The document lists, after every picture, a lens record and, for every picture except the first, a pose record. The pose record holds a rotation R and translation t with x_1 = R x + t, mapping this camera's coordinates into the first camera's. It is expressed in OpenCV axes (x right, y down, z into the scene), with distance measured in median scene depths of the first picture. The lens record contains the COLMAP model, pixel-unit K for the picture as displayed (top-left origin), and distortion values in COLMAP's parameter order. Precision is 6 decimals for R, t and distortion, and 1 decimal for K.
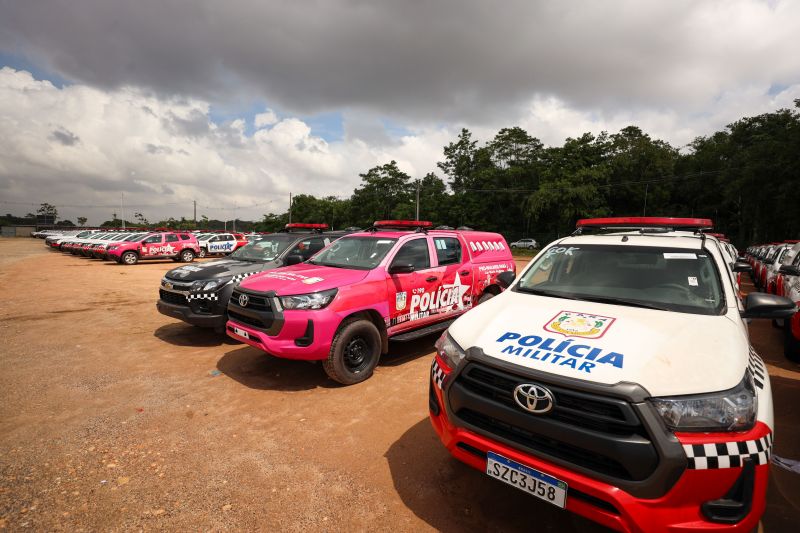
lens RADIAL K [[384.0, 0, 401.5], [0, 384.0, 278.4], [0, 0, 1]] dist [-0.029297, 0.001126]
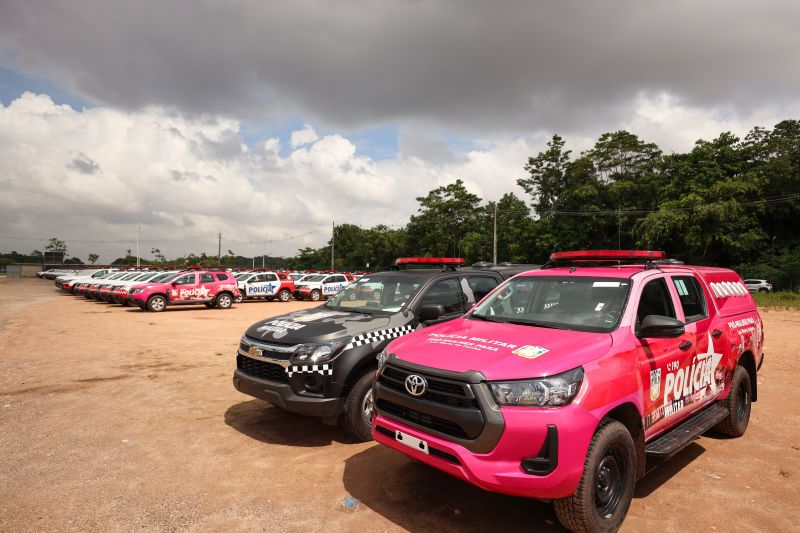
lens RADIAL K [[482.8, 0, 400.0], [0, 482.8, 266.5], [0, 0, 1]] dist [-0.010461, -0.000839]
pose [[0.991652, -0.011599, -0.128420, -0.020610], [-0.004454, 0.992270, -0.124015, -0.001974], [0.128866, 0.123552, 0.983935, 0.014216]]
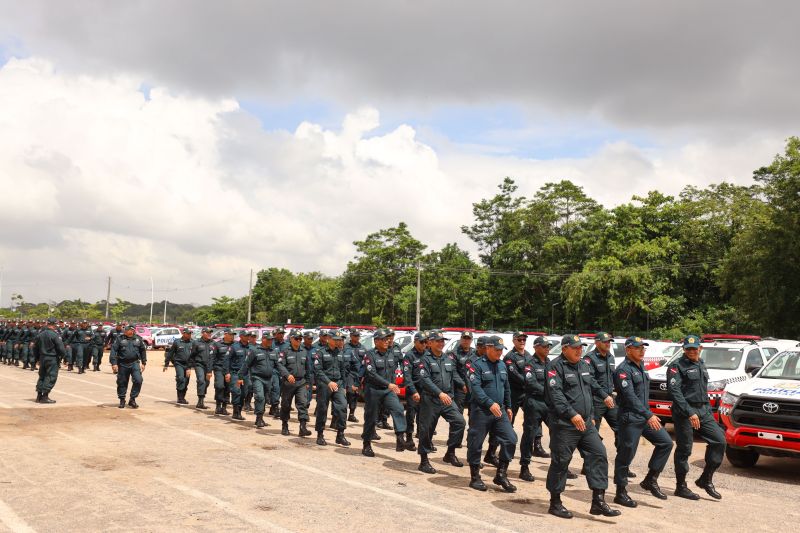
lens RADIAL K [[765.3, 0, 400.0], [0, 765.3, 266.5], [0, 0, 1]] dist [0.010343, 0.004103]
pose [[0.994485, -0.000085, -0.104882, 0.136642], [-0.020625, 0.980316, -0.196355, 0.042257], [0.102834, 0.197435, 0.974907, -0.366372]]
